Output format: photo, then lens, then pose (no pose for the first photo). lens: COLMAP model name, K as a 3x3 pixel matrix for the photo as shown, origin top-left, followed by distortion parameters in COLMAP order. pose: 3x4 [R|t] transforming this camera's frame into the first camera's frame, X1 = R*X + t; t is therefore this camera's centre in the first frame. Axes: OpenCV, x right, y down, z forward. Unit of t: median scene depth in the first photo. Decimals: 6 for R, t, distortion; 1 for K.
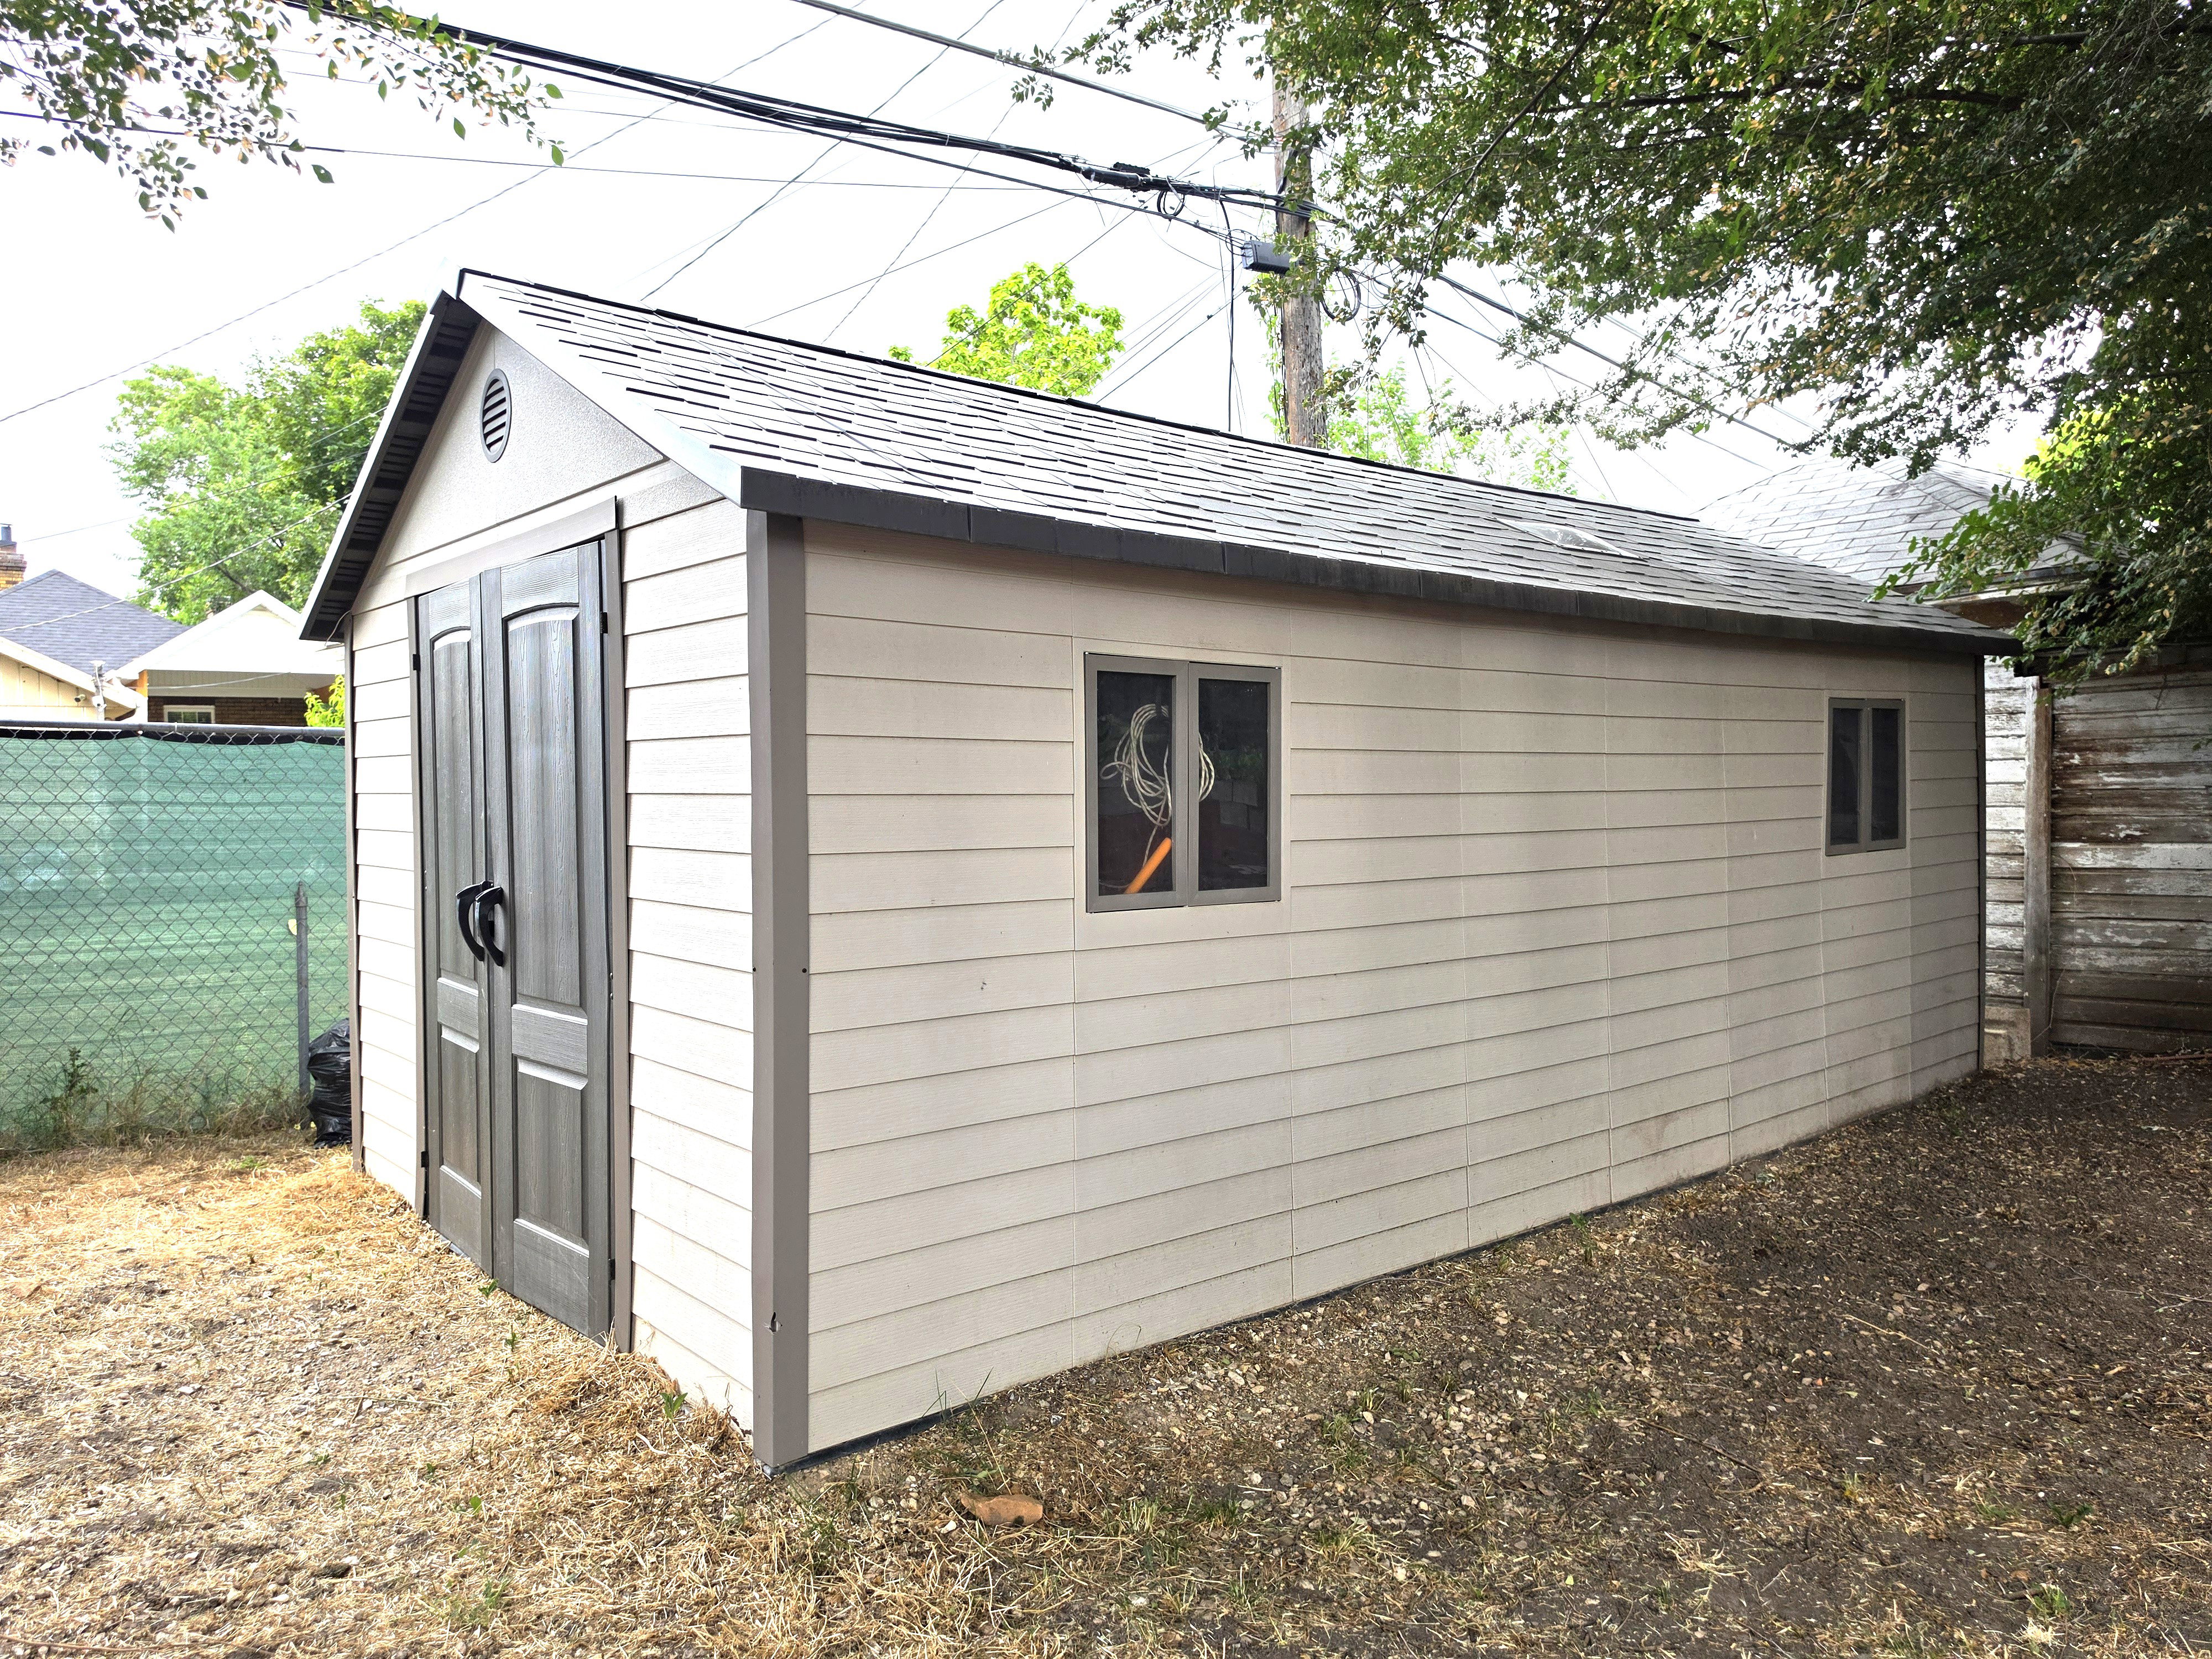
lens RADIAL K [[1509.1, 0, 1103.4], [0, 1509.1, 824.9], [0, 0, 1]] dist [0.008059, 0.000495]
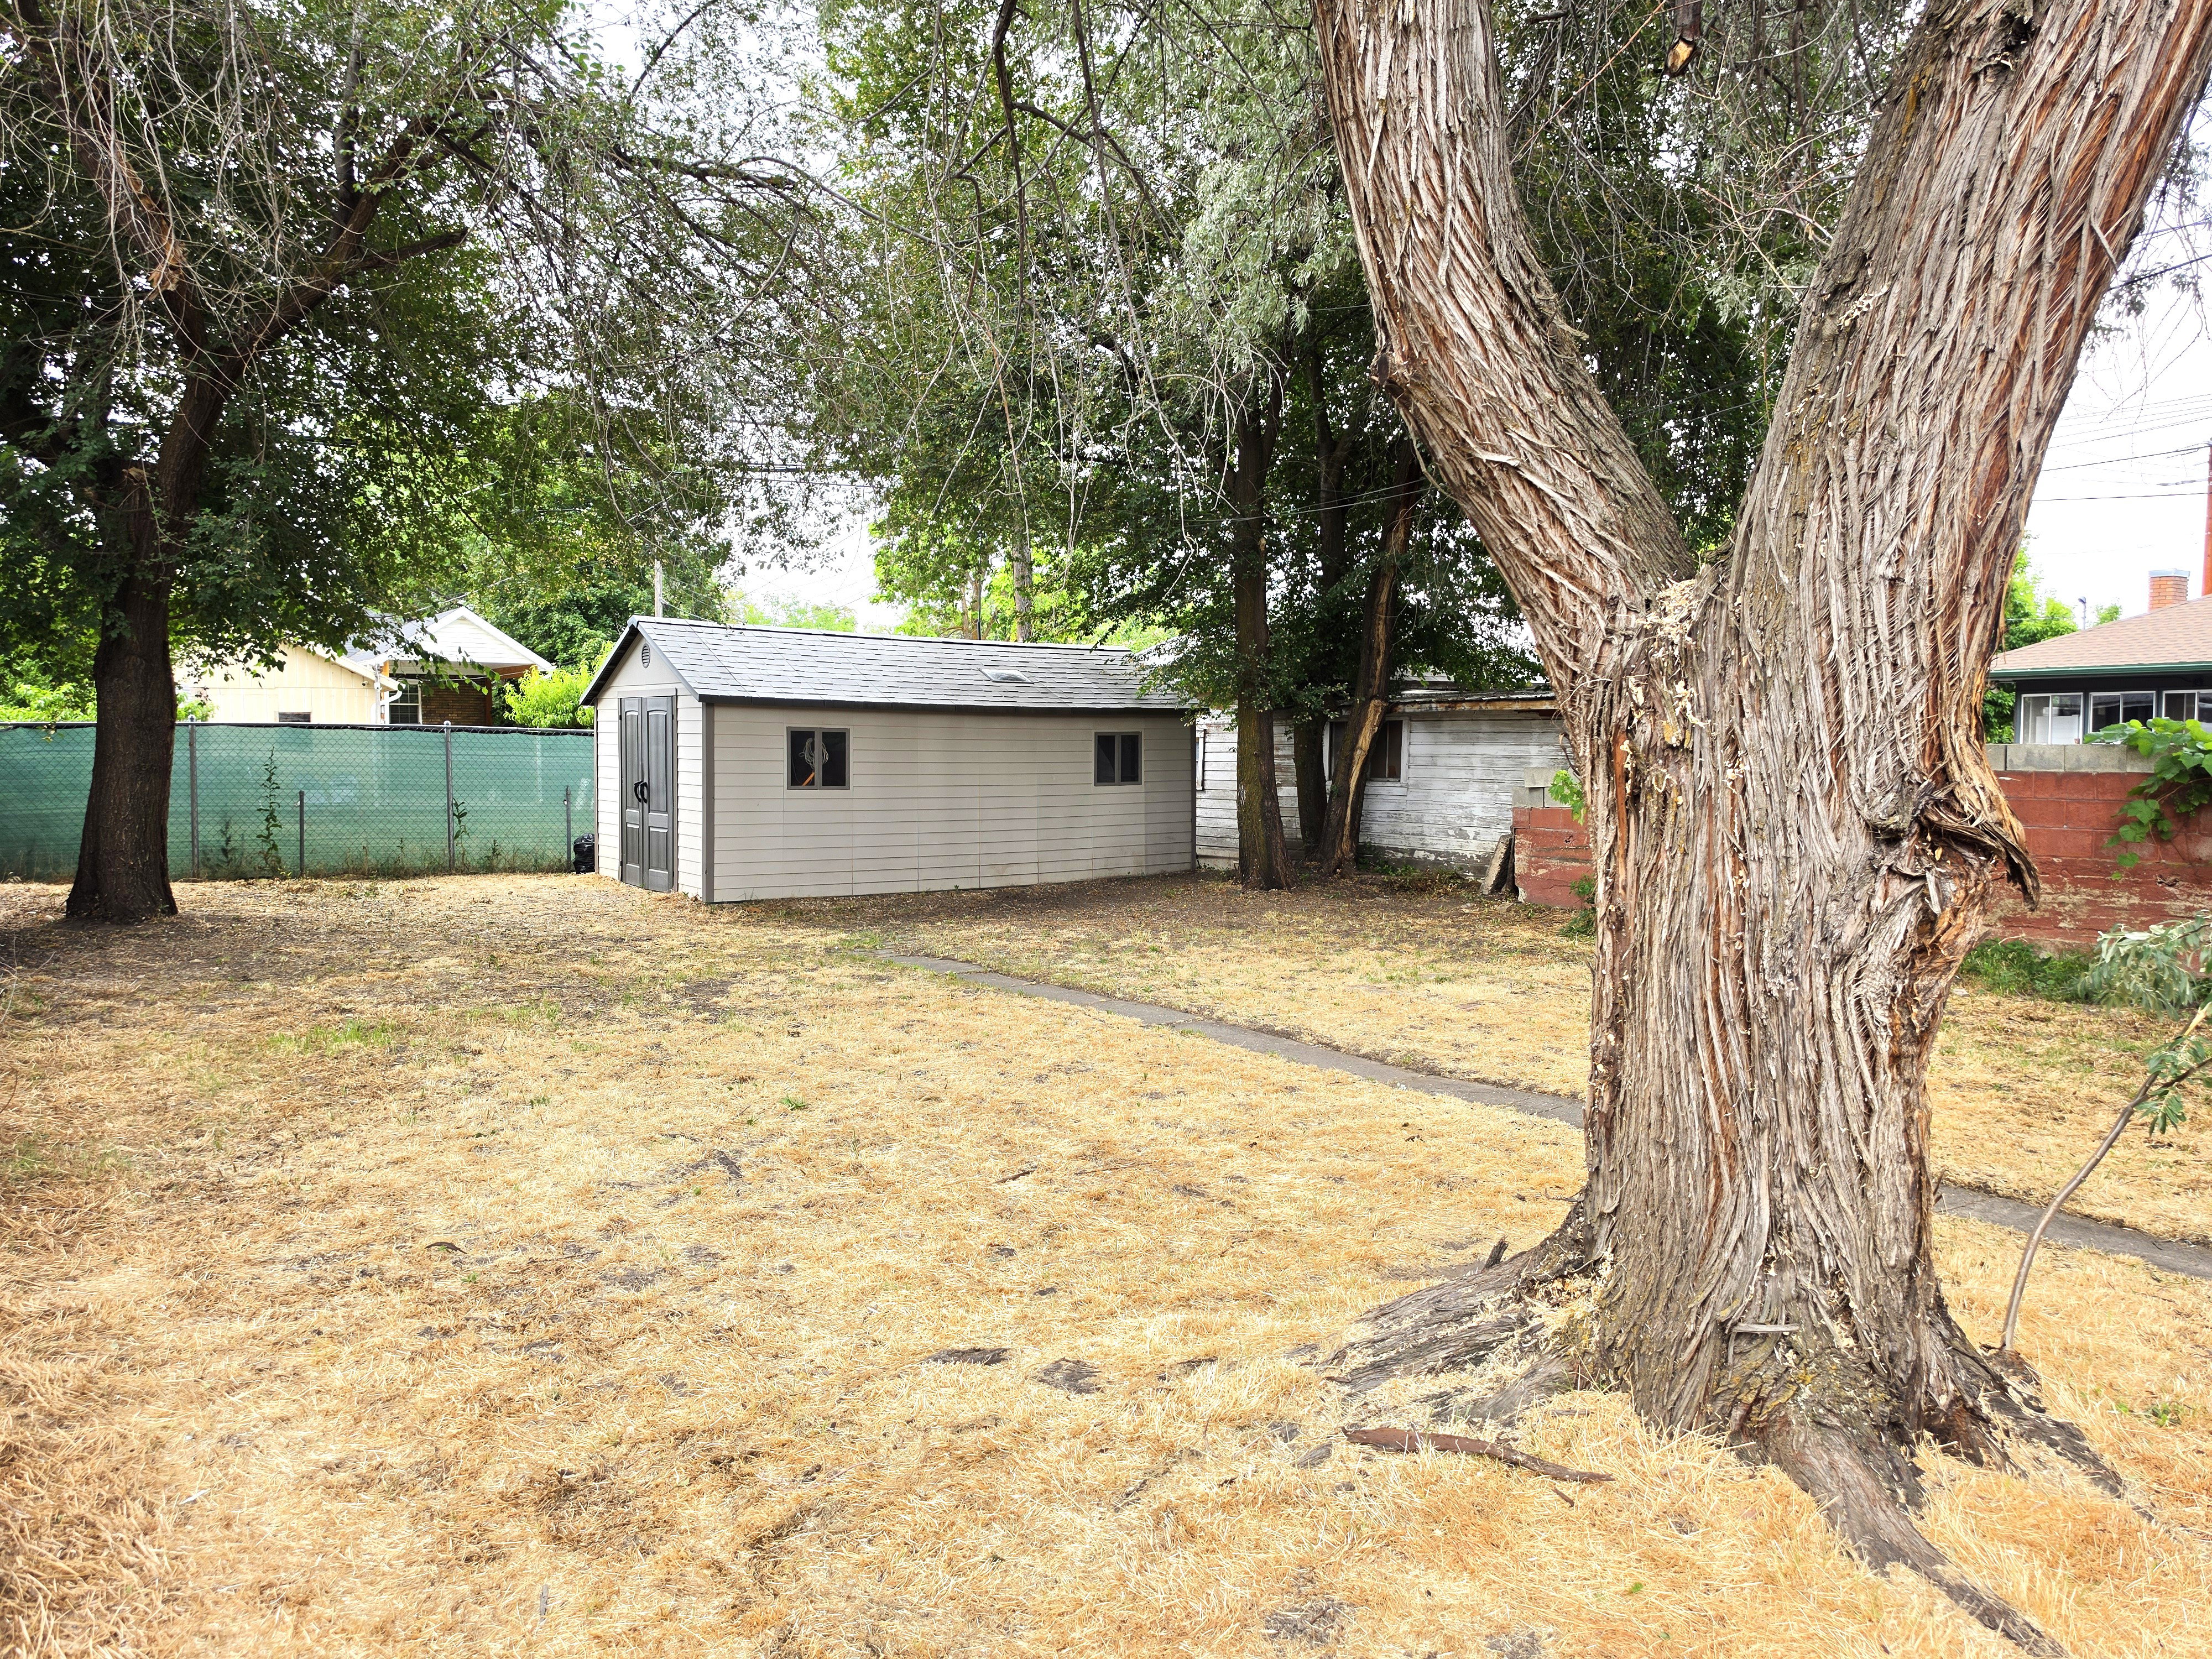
lens RADIAL K [[1509.1, 0, 1109.1], [0, 1509.1, 832.9], [0, 0, 1]] dist [0.008059, 0.000495]
pose [[0.998262, 0.022363, -0.054517, 1.027865], [-0.020529, 0.999212, 0.033977, 0.017188], [0.055234, -0.032798, 0.997935, -2.883399]]
